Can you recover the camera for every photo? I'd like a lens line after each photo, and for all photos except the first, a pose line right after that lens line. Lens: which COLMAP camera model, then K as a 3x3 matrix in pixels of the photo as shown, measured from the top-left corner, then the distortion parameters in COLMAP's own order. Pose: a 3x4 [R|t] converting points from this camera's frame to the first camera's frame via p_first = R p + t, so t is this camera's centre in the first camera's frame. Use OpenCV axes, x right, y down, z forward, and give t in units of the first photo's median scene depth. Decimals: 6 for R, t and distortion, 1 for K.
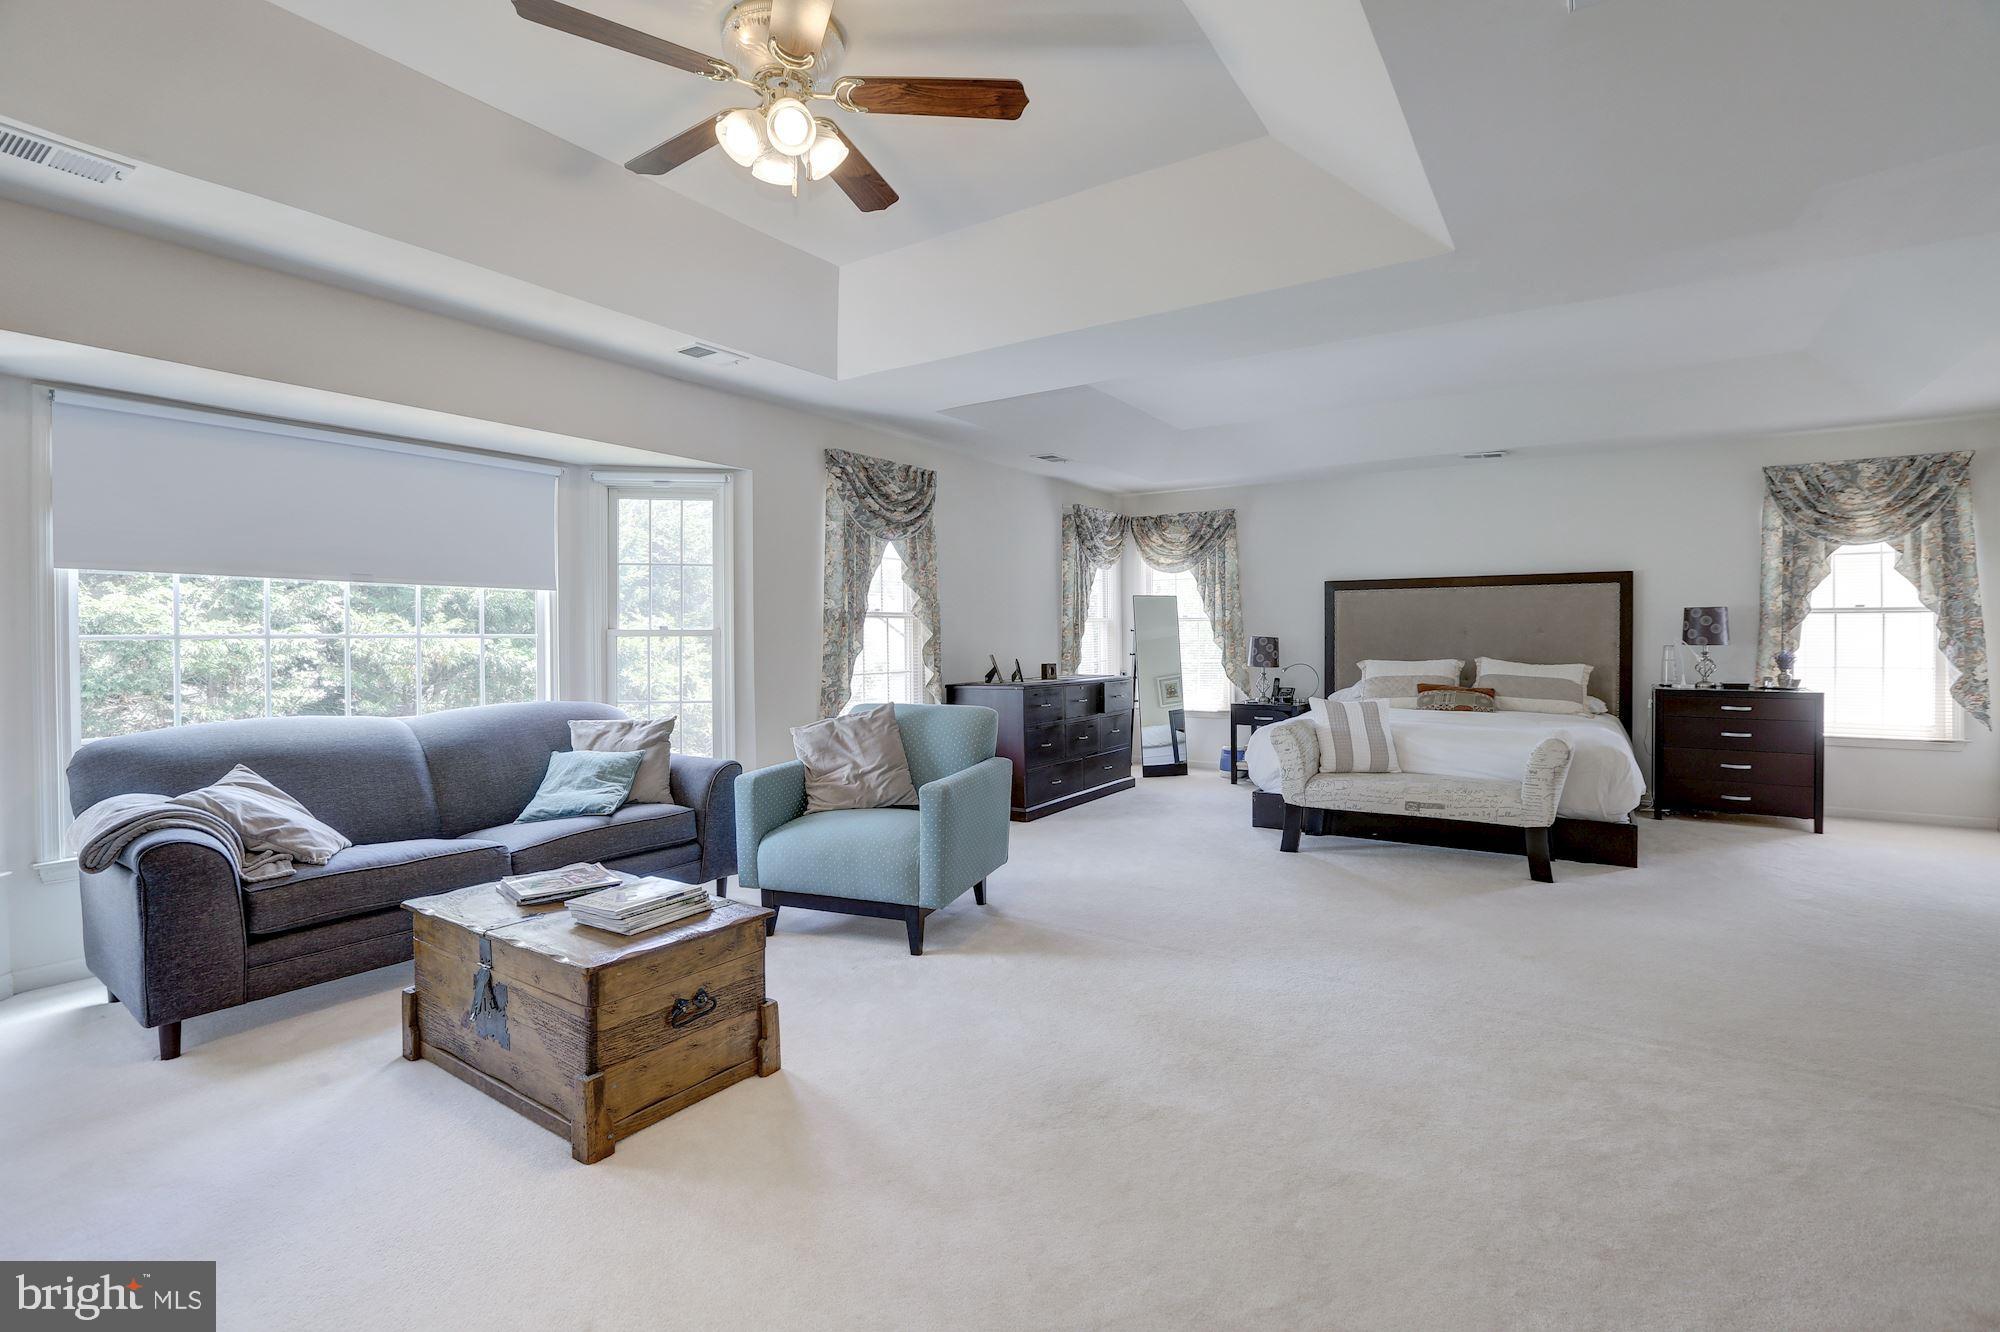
lens RADIAL K [[931.8, 0, 1000.0], [0, 931.8, 666.0], [0, 0, 1]] dist [0.007041, -0.000337]
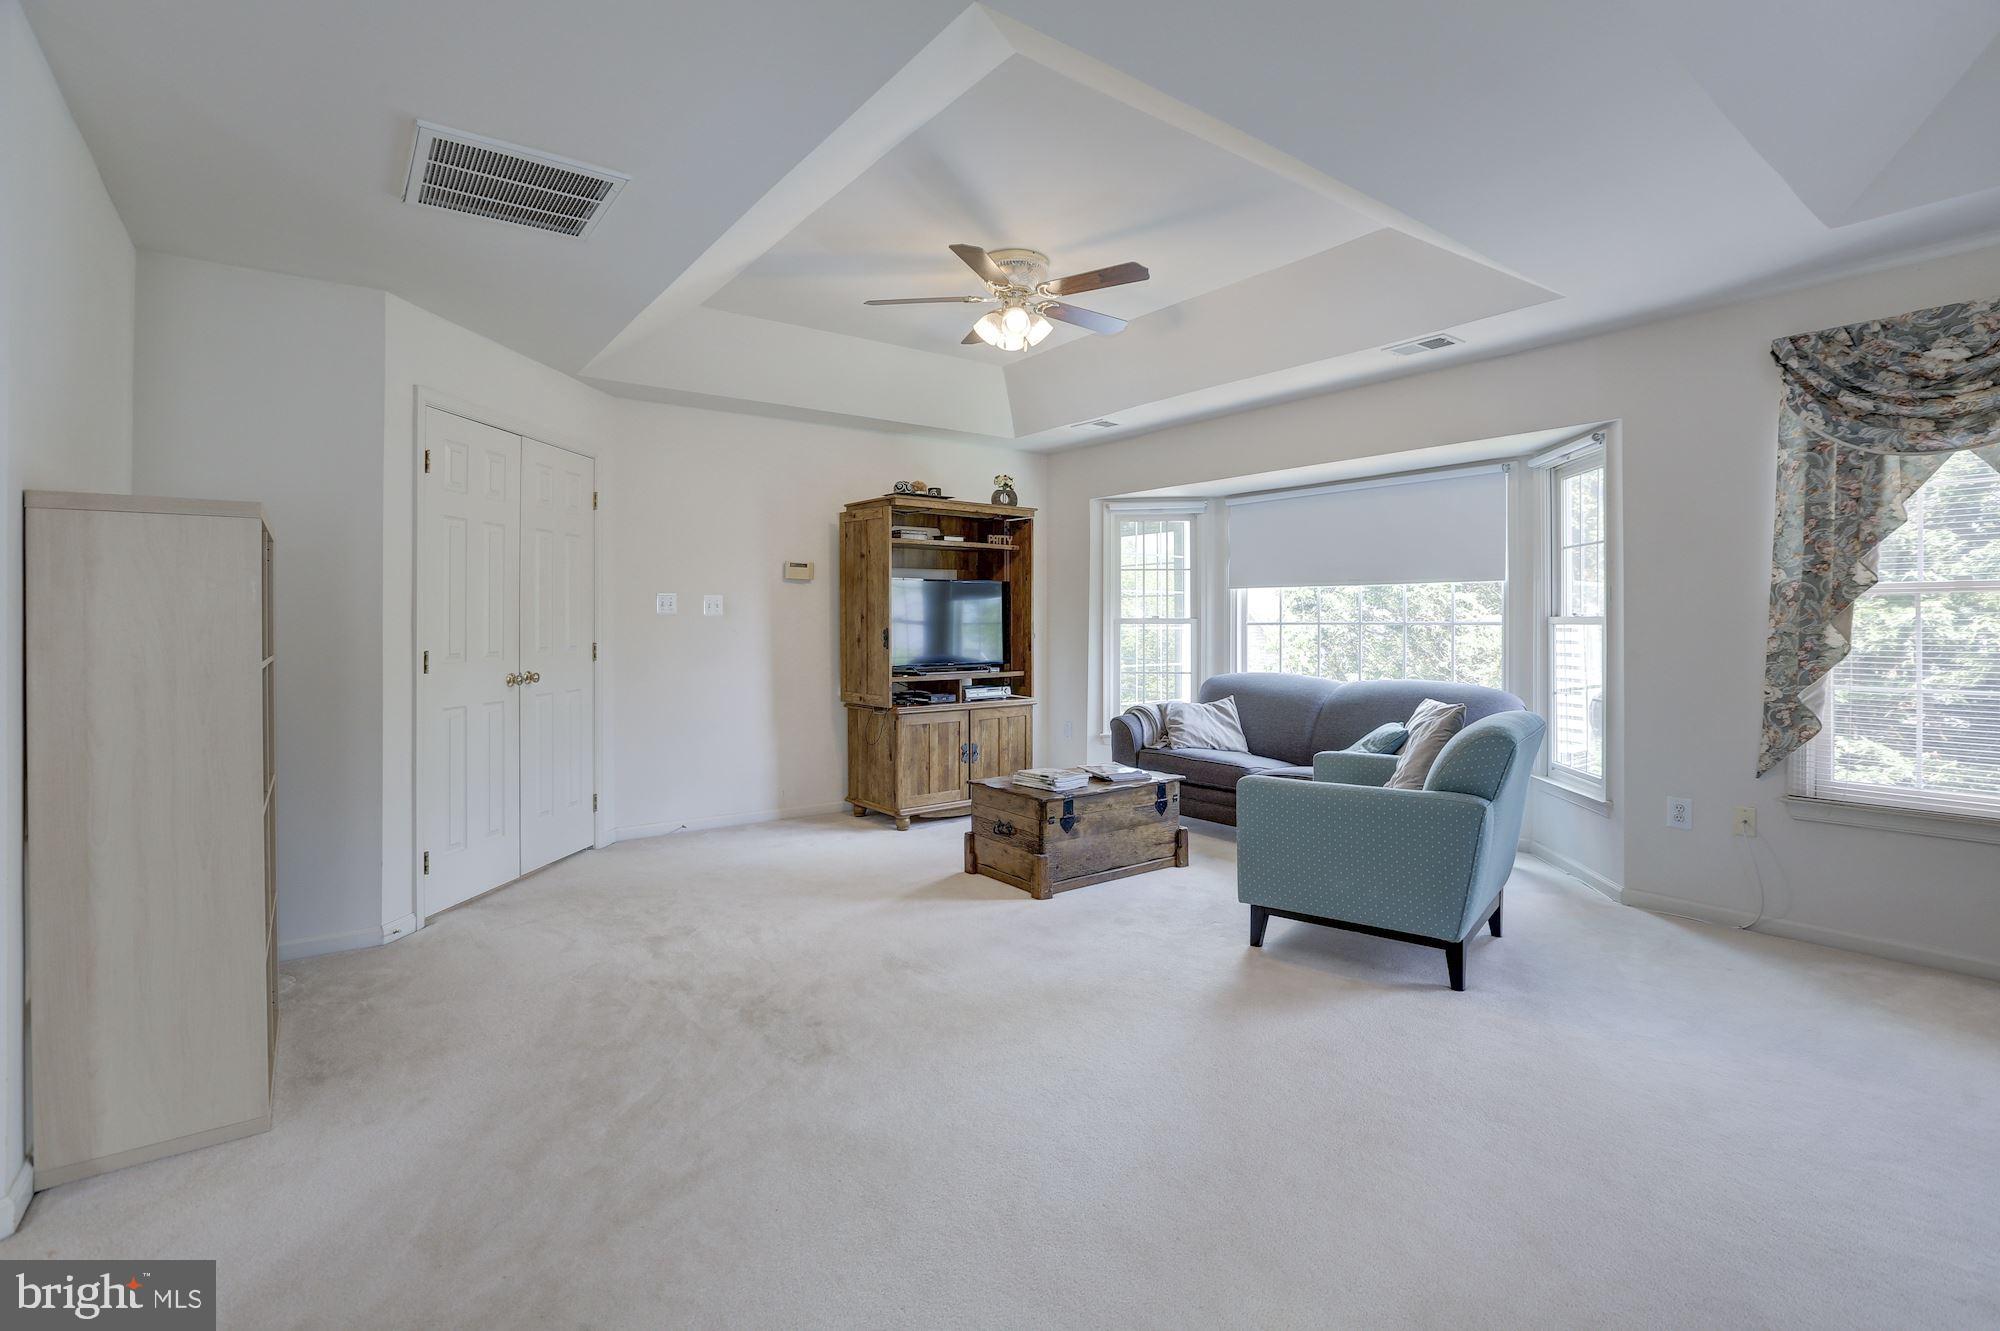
lens RADIAL K [[931.8, 0, 1000.0], [0, 931.8, 665.5], [0, 0, 1]] dist [0.007041, -0.000337]
pose [[-0.318730, 0.053455, -0.946337, 0.625025], [-0.021796, 0.997731, 0.063699, -0.034130], [0.947595, 0.040929, -0.316841, 0.694807]]
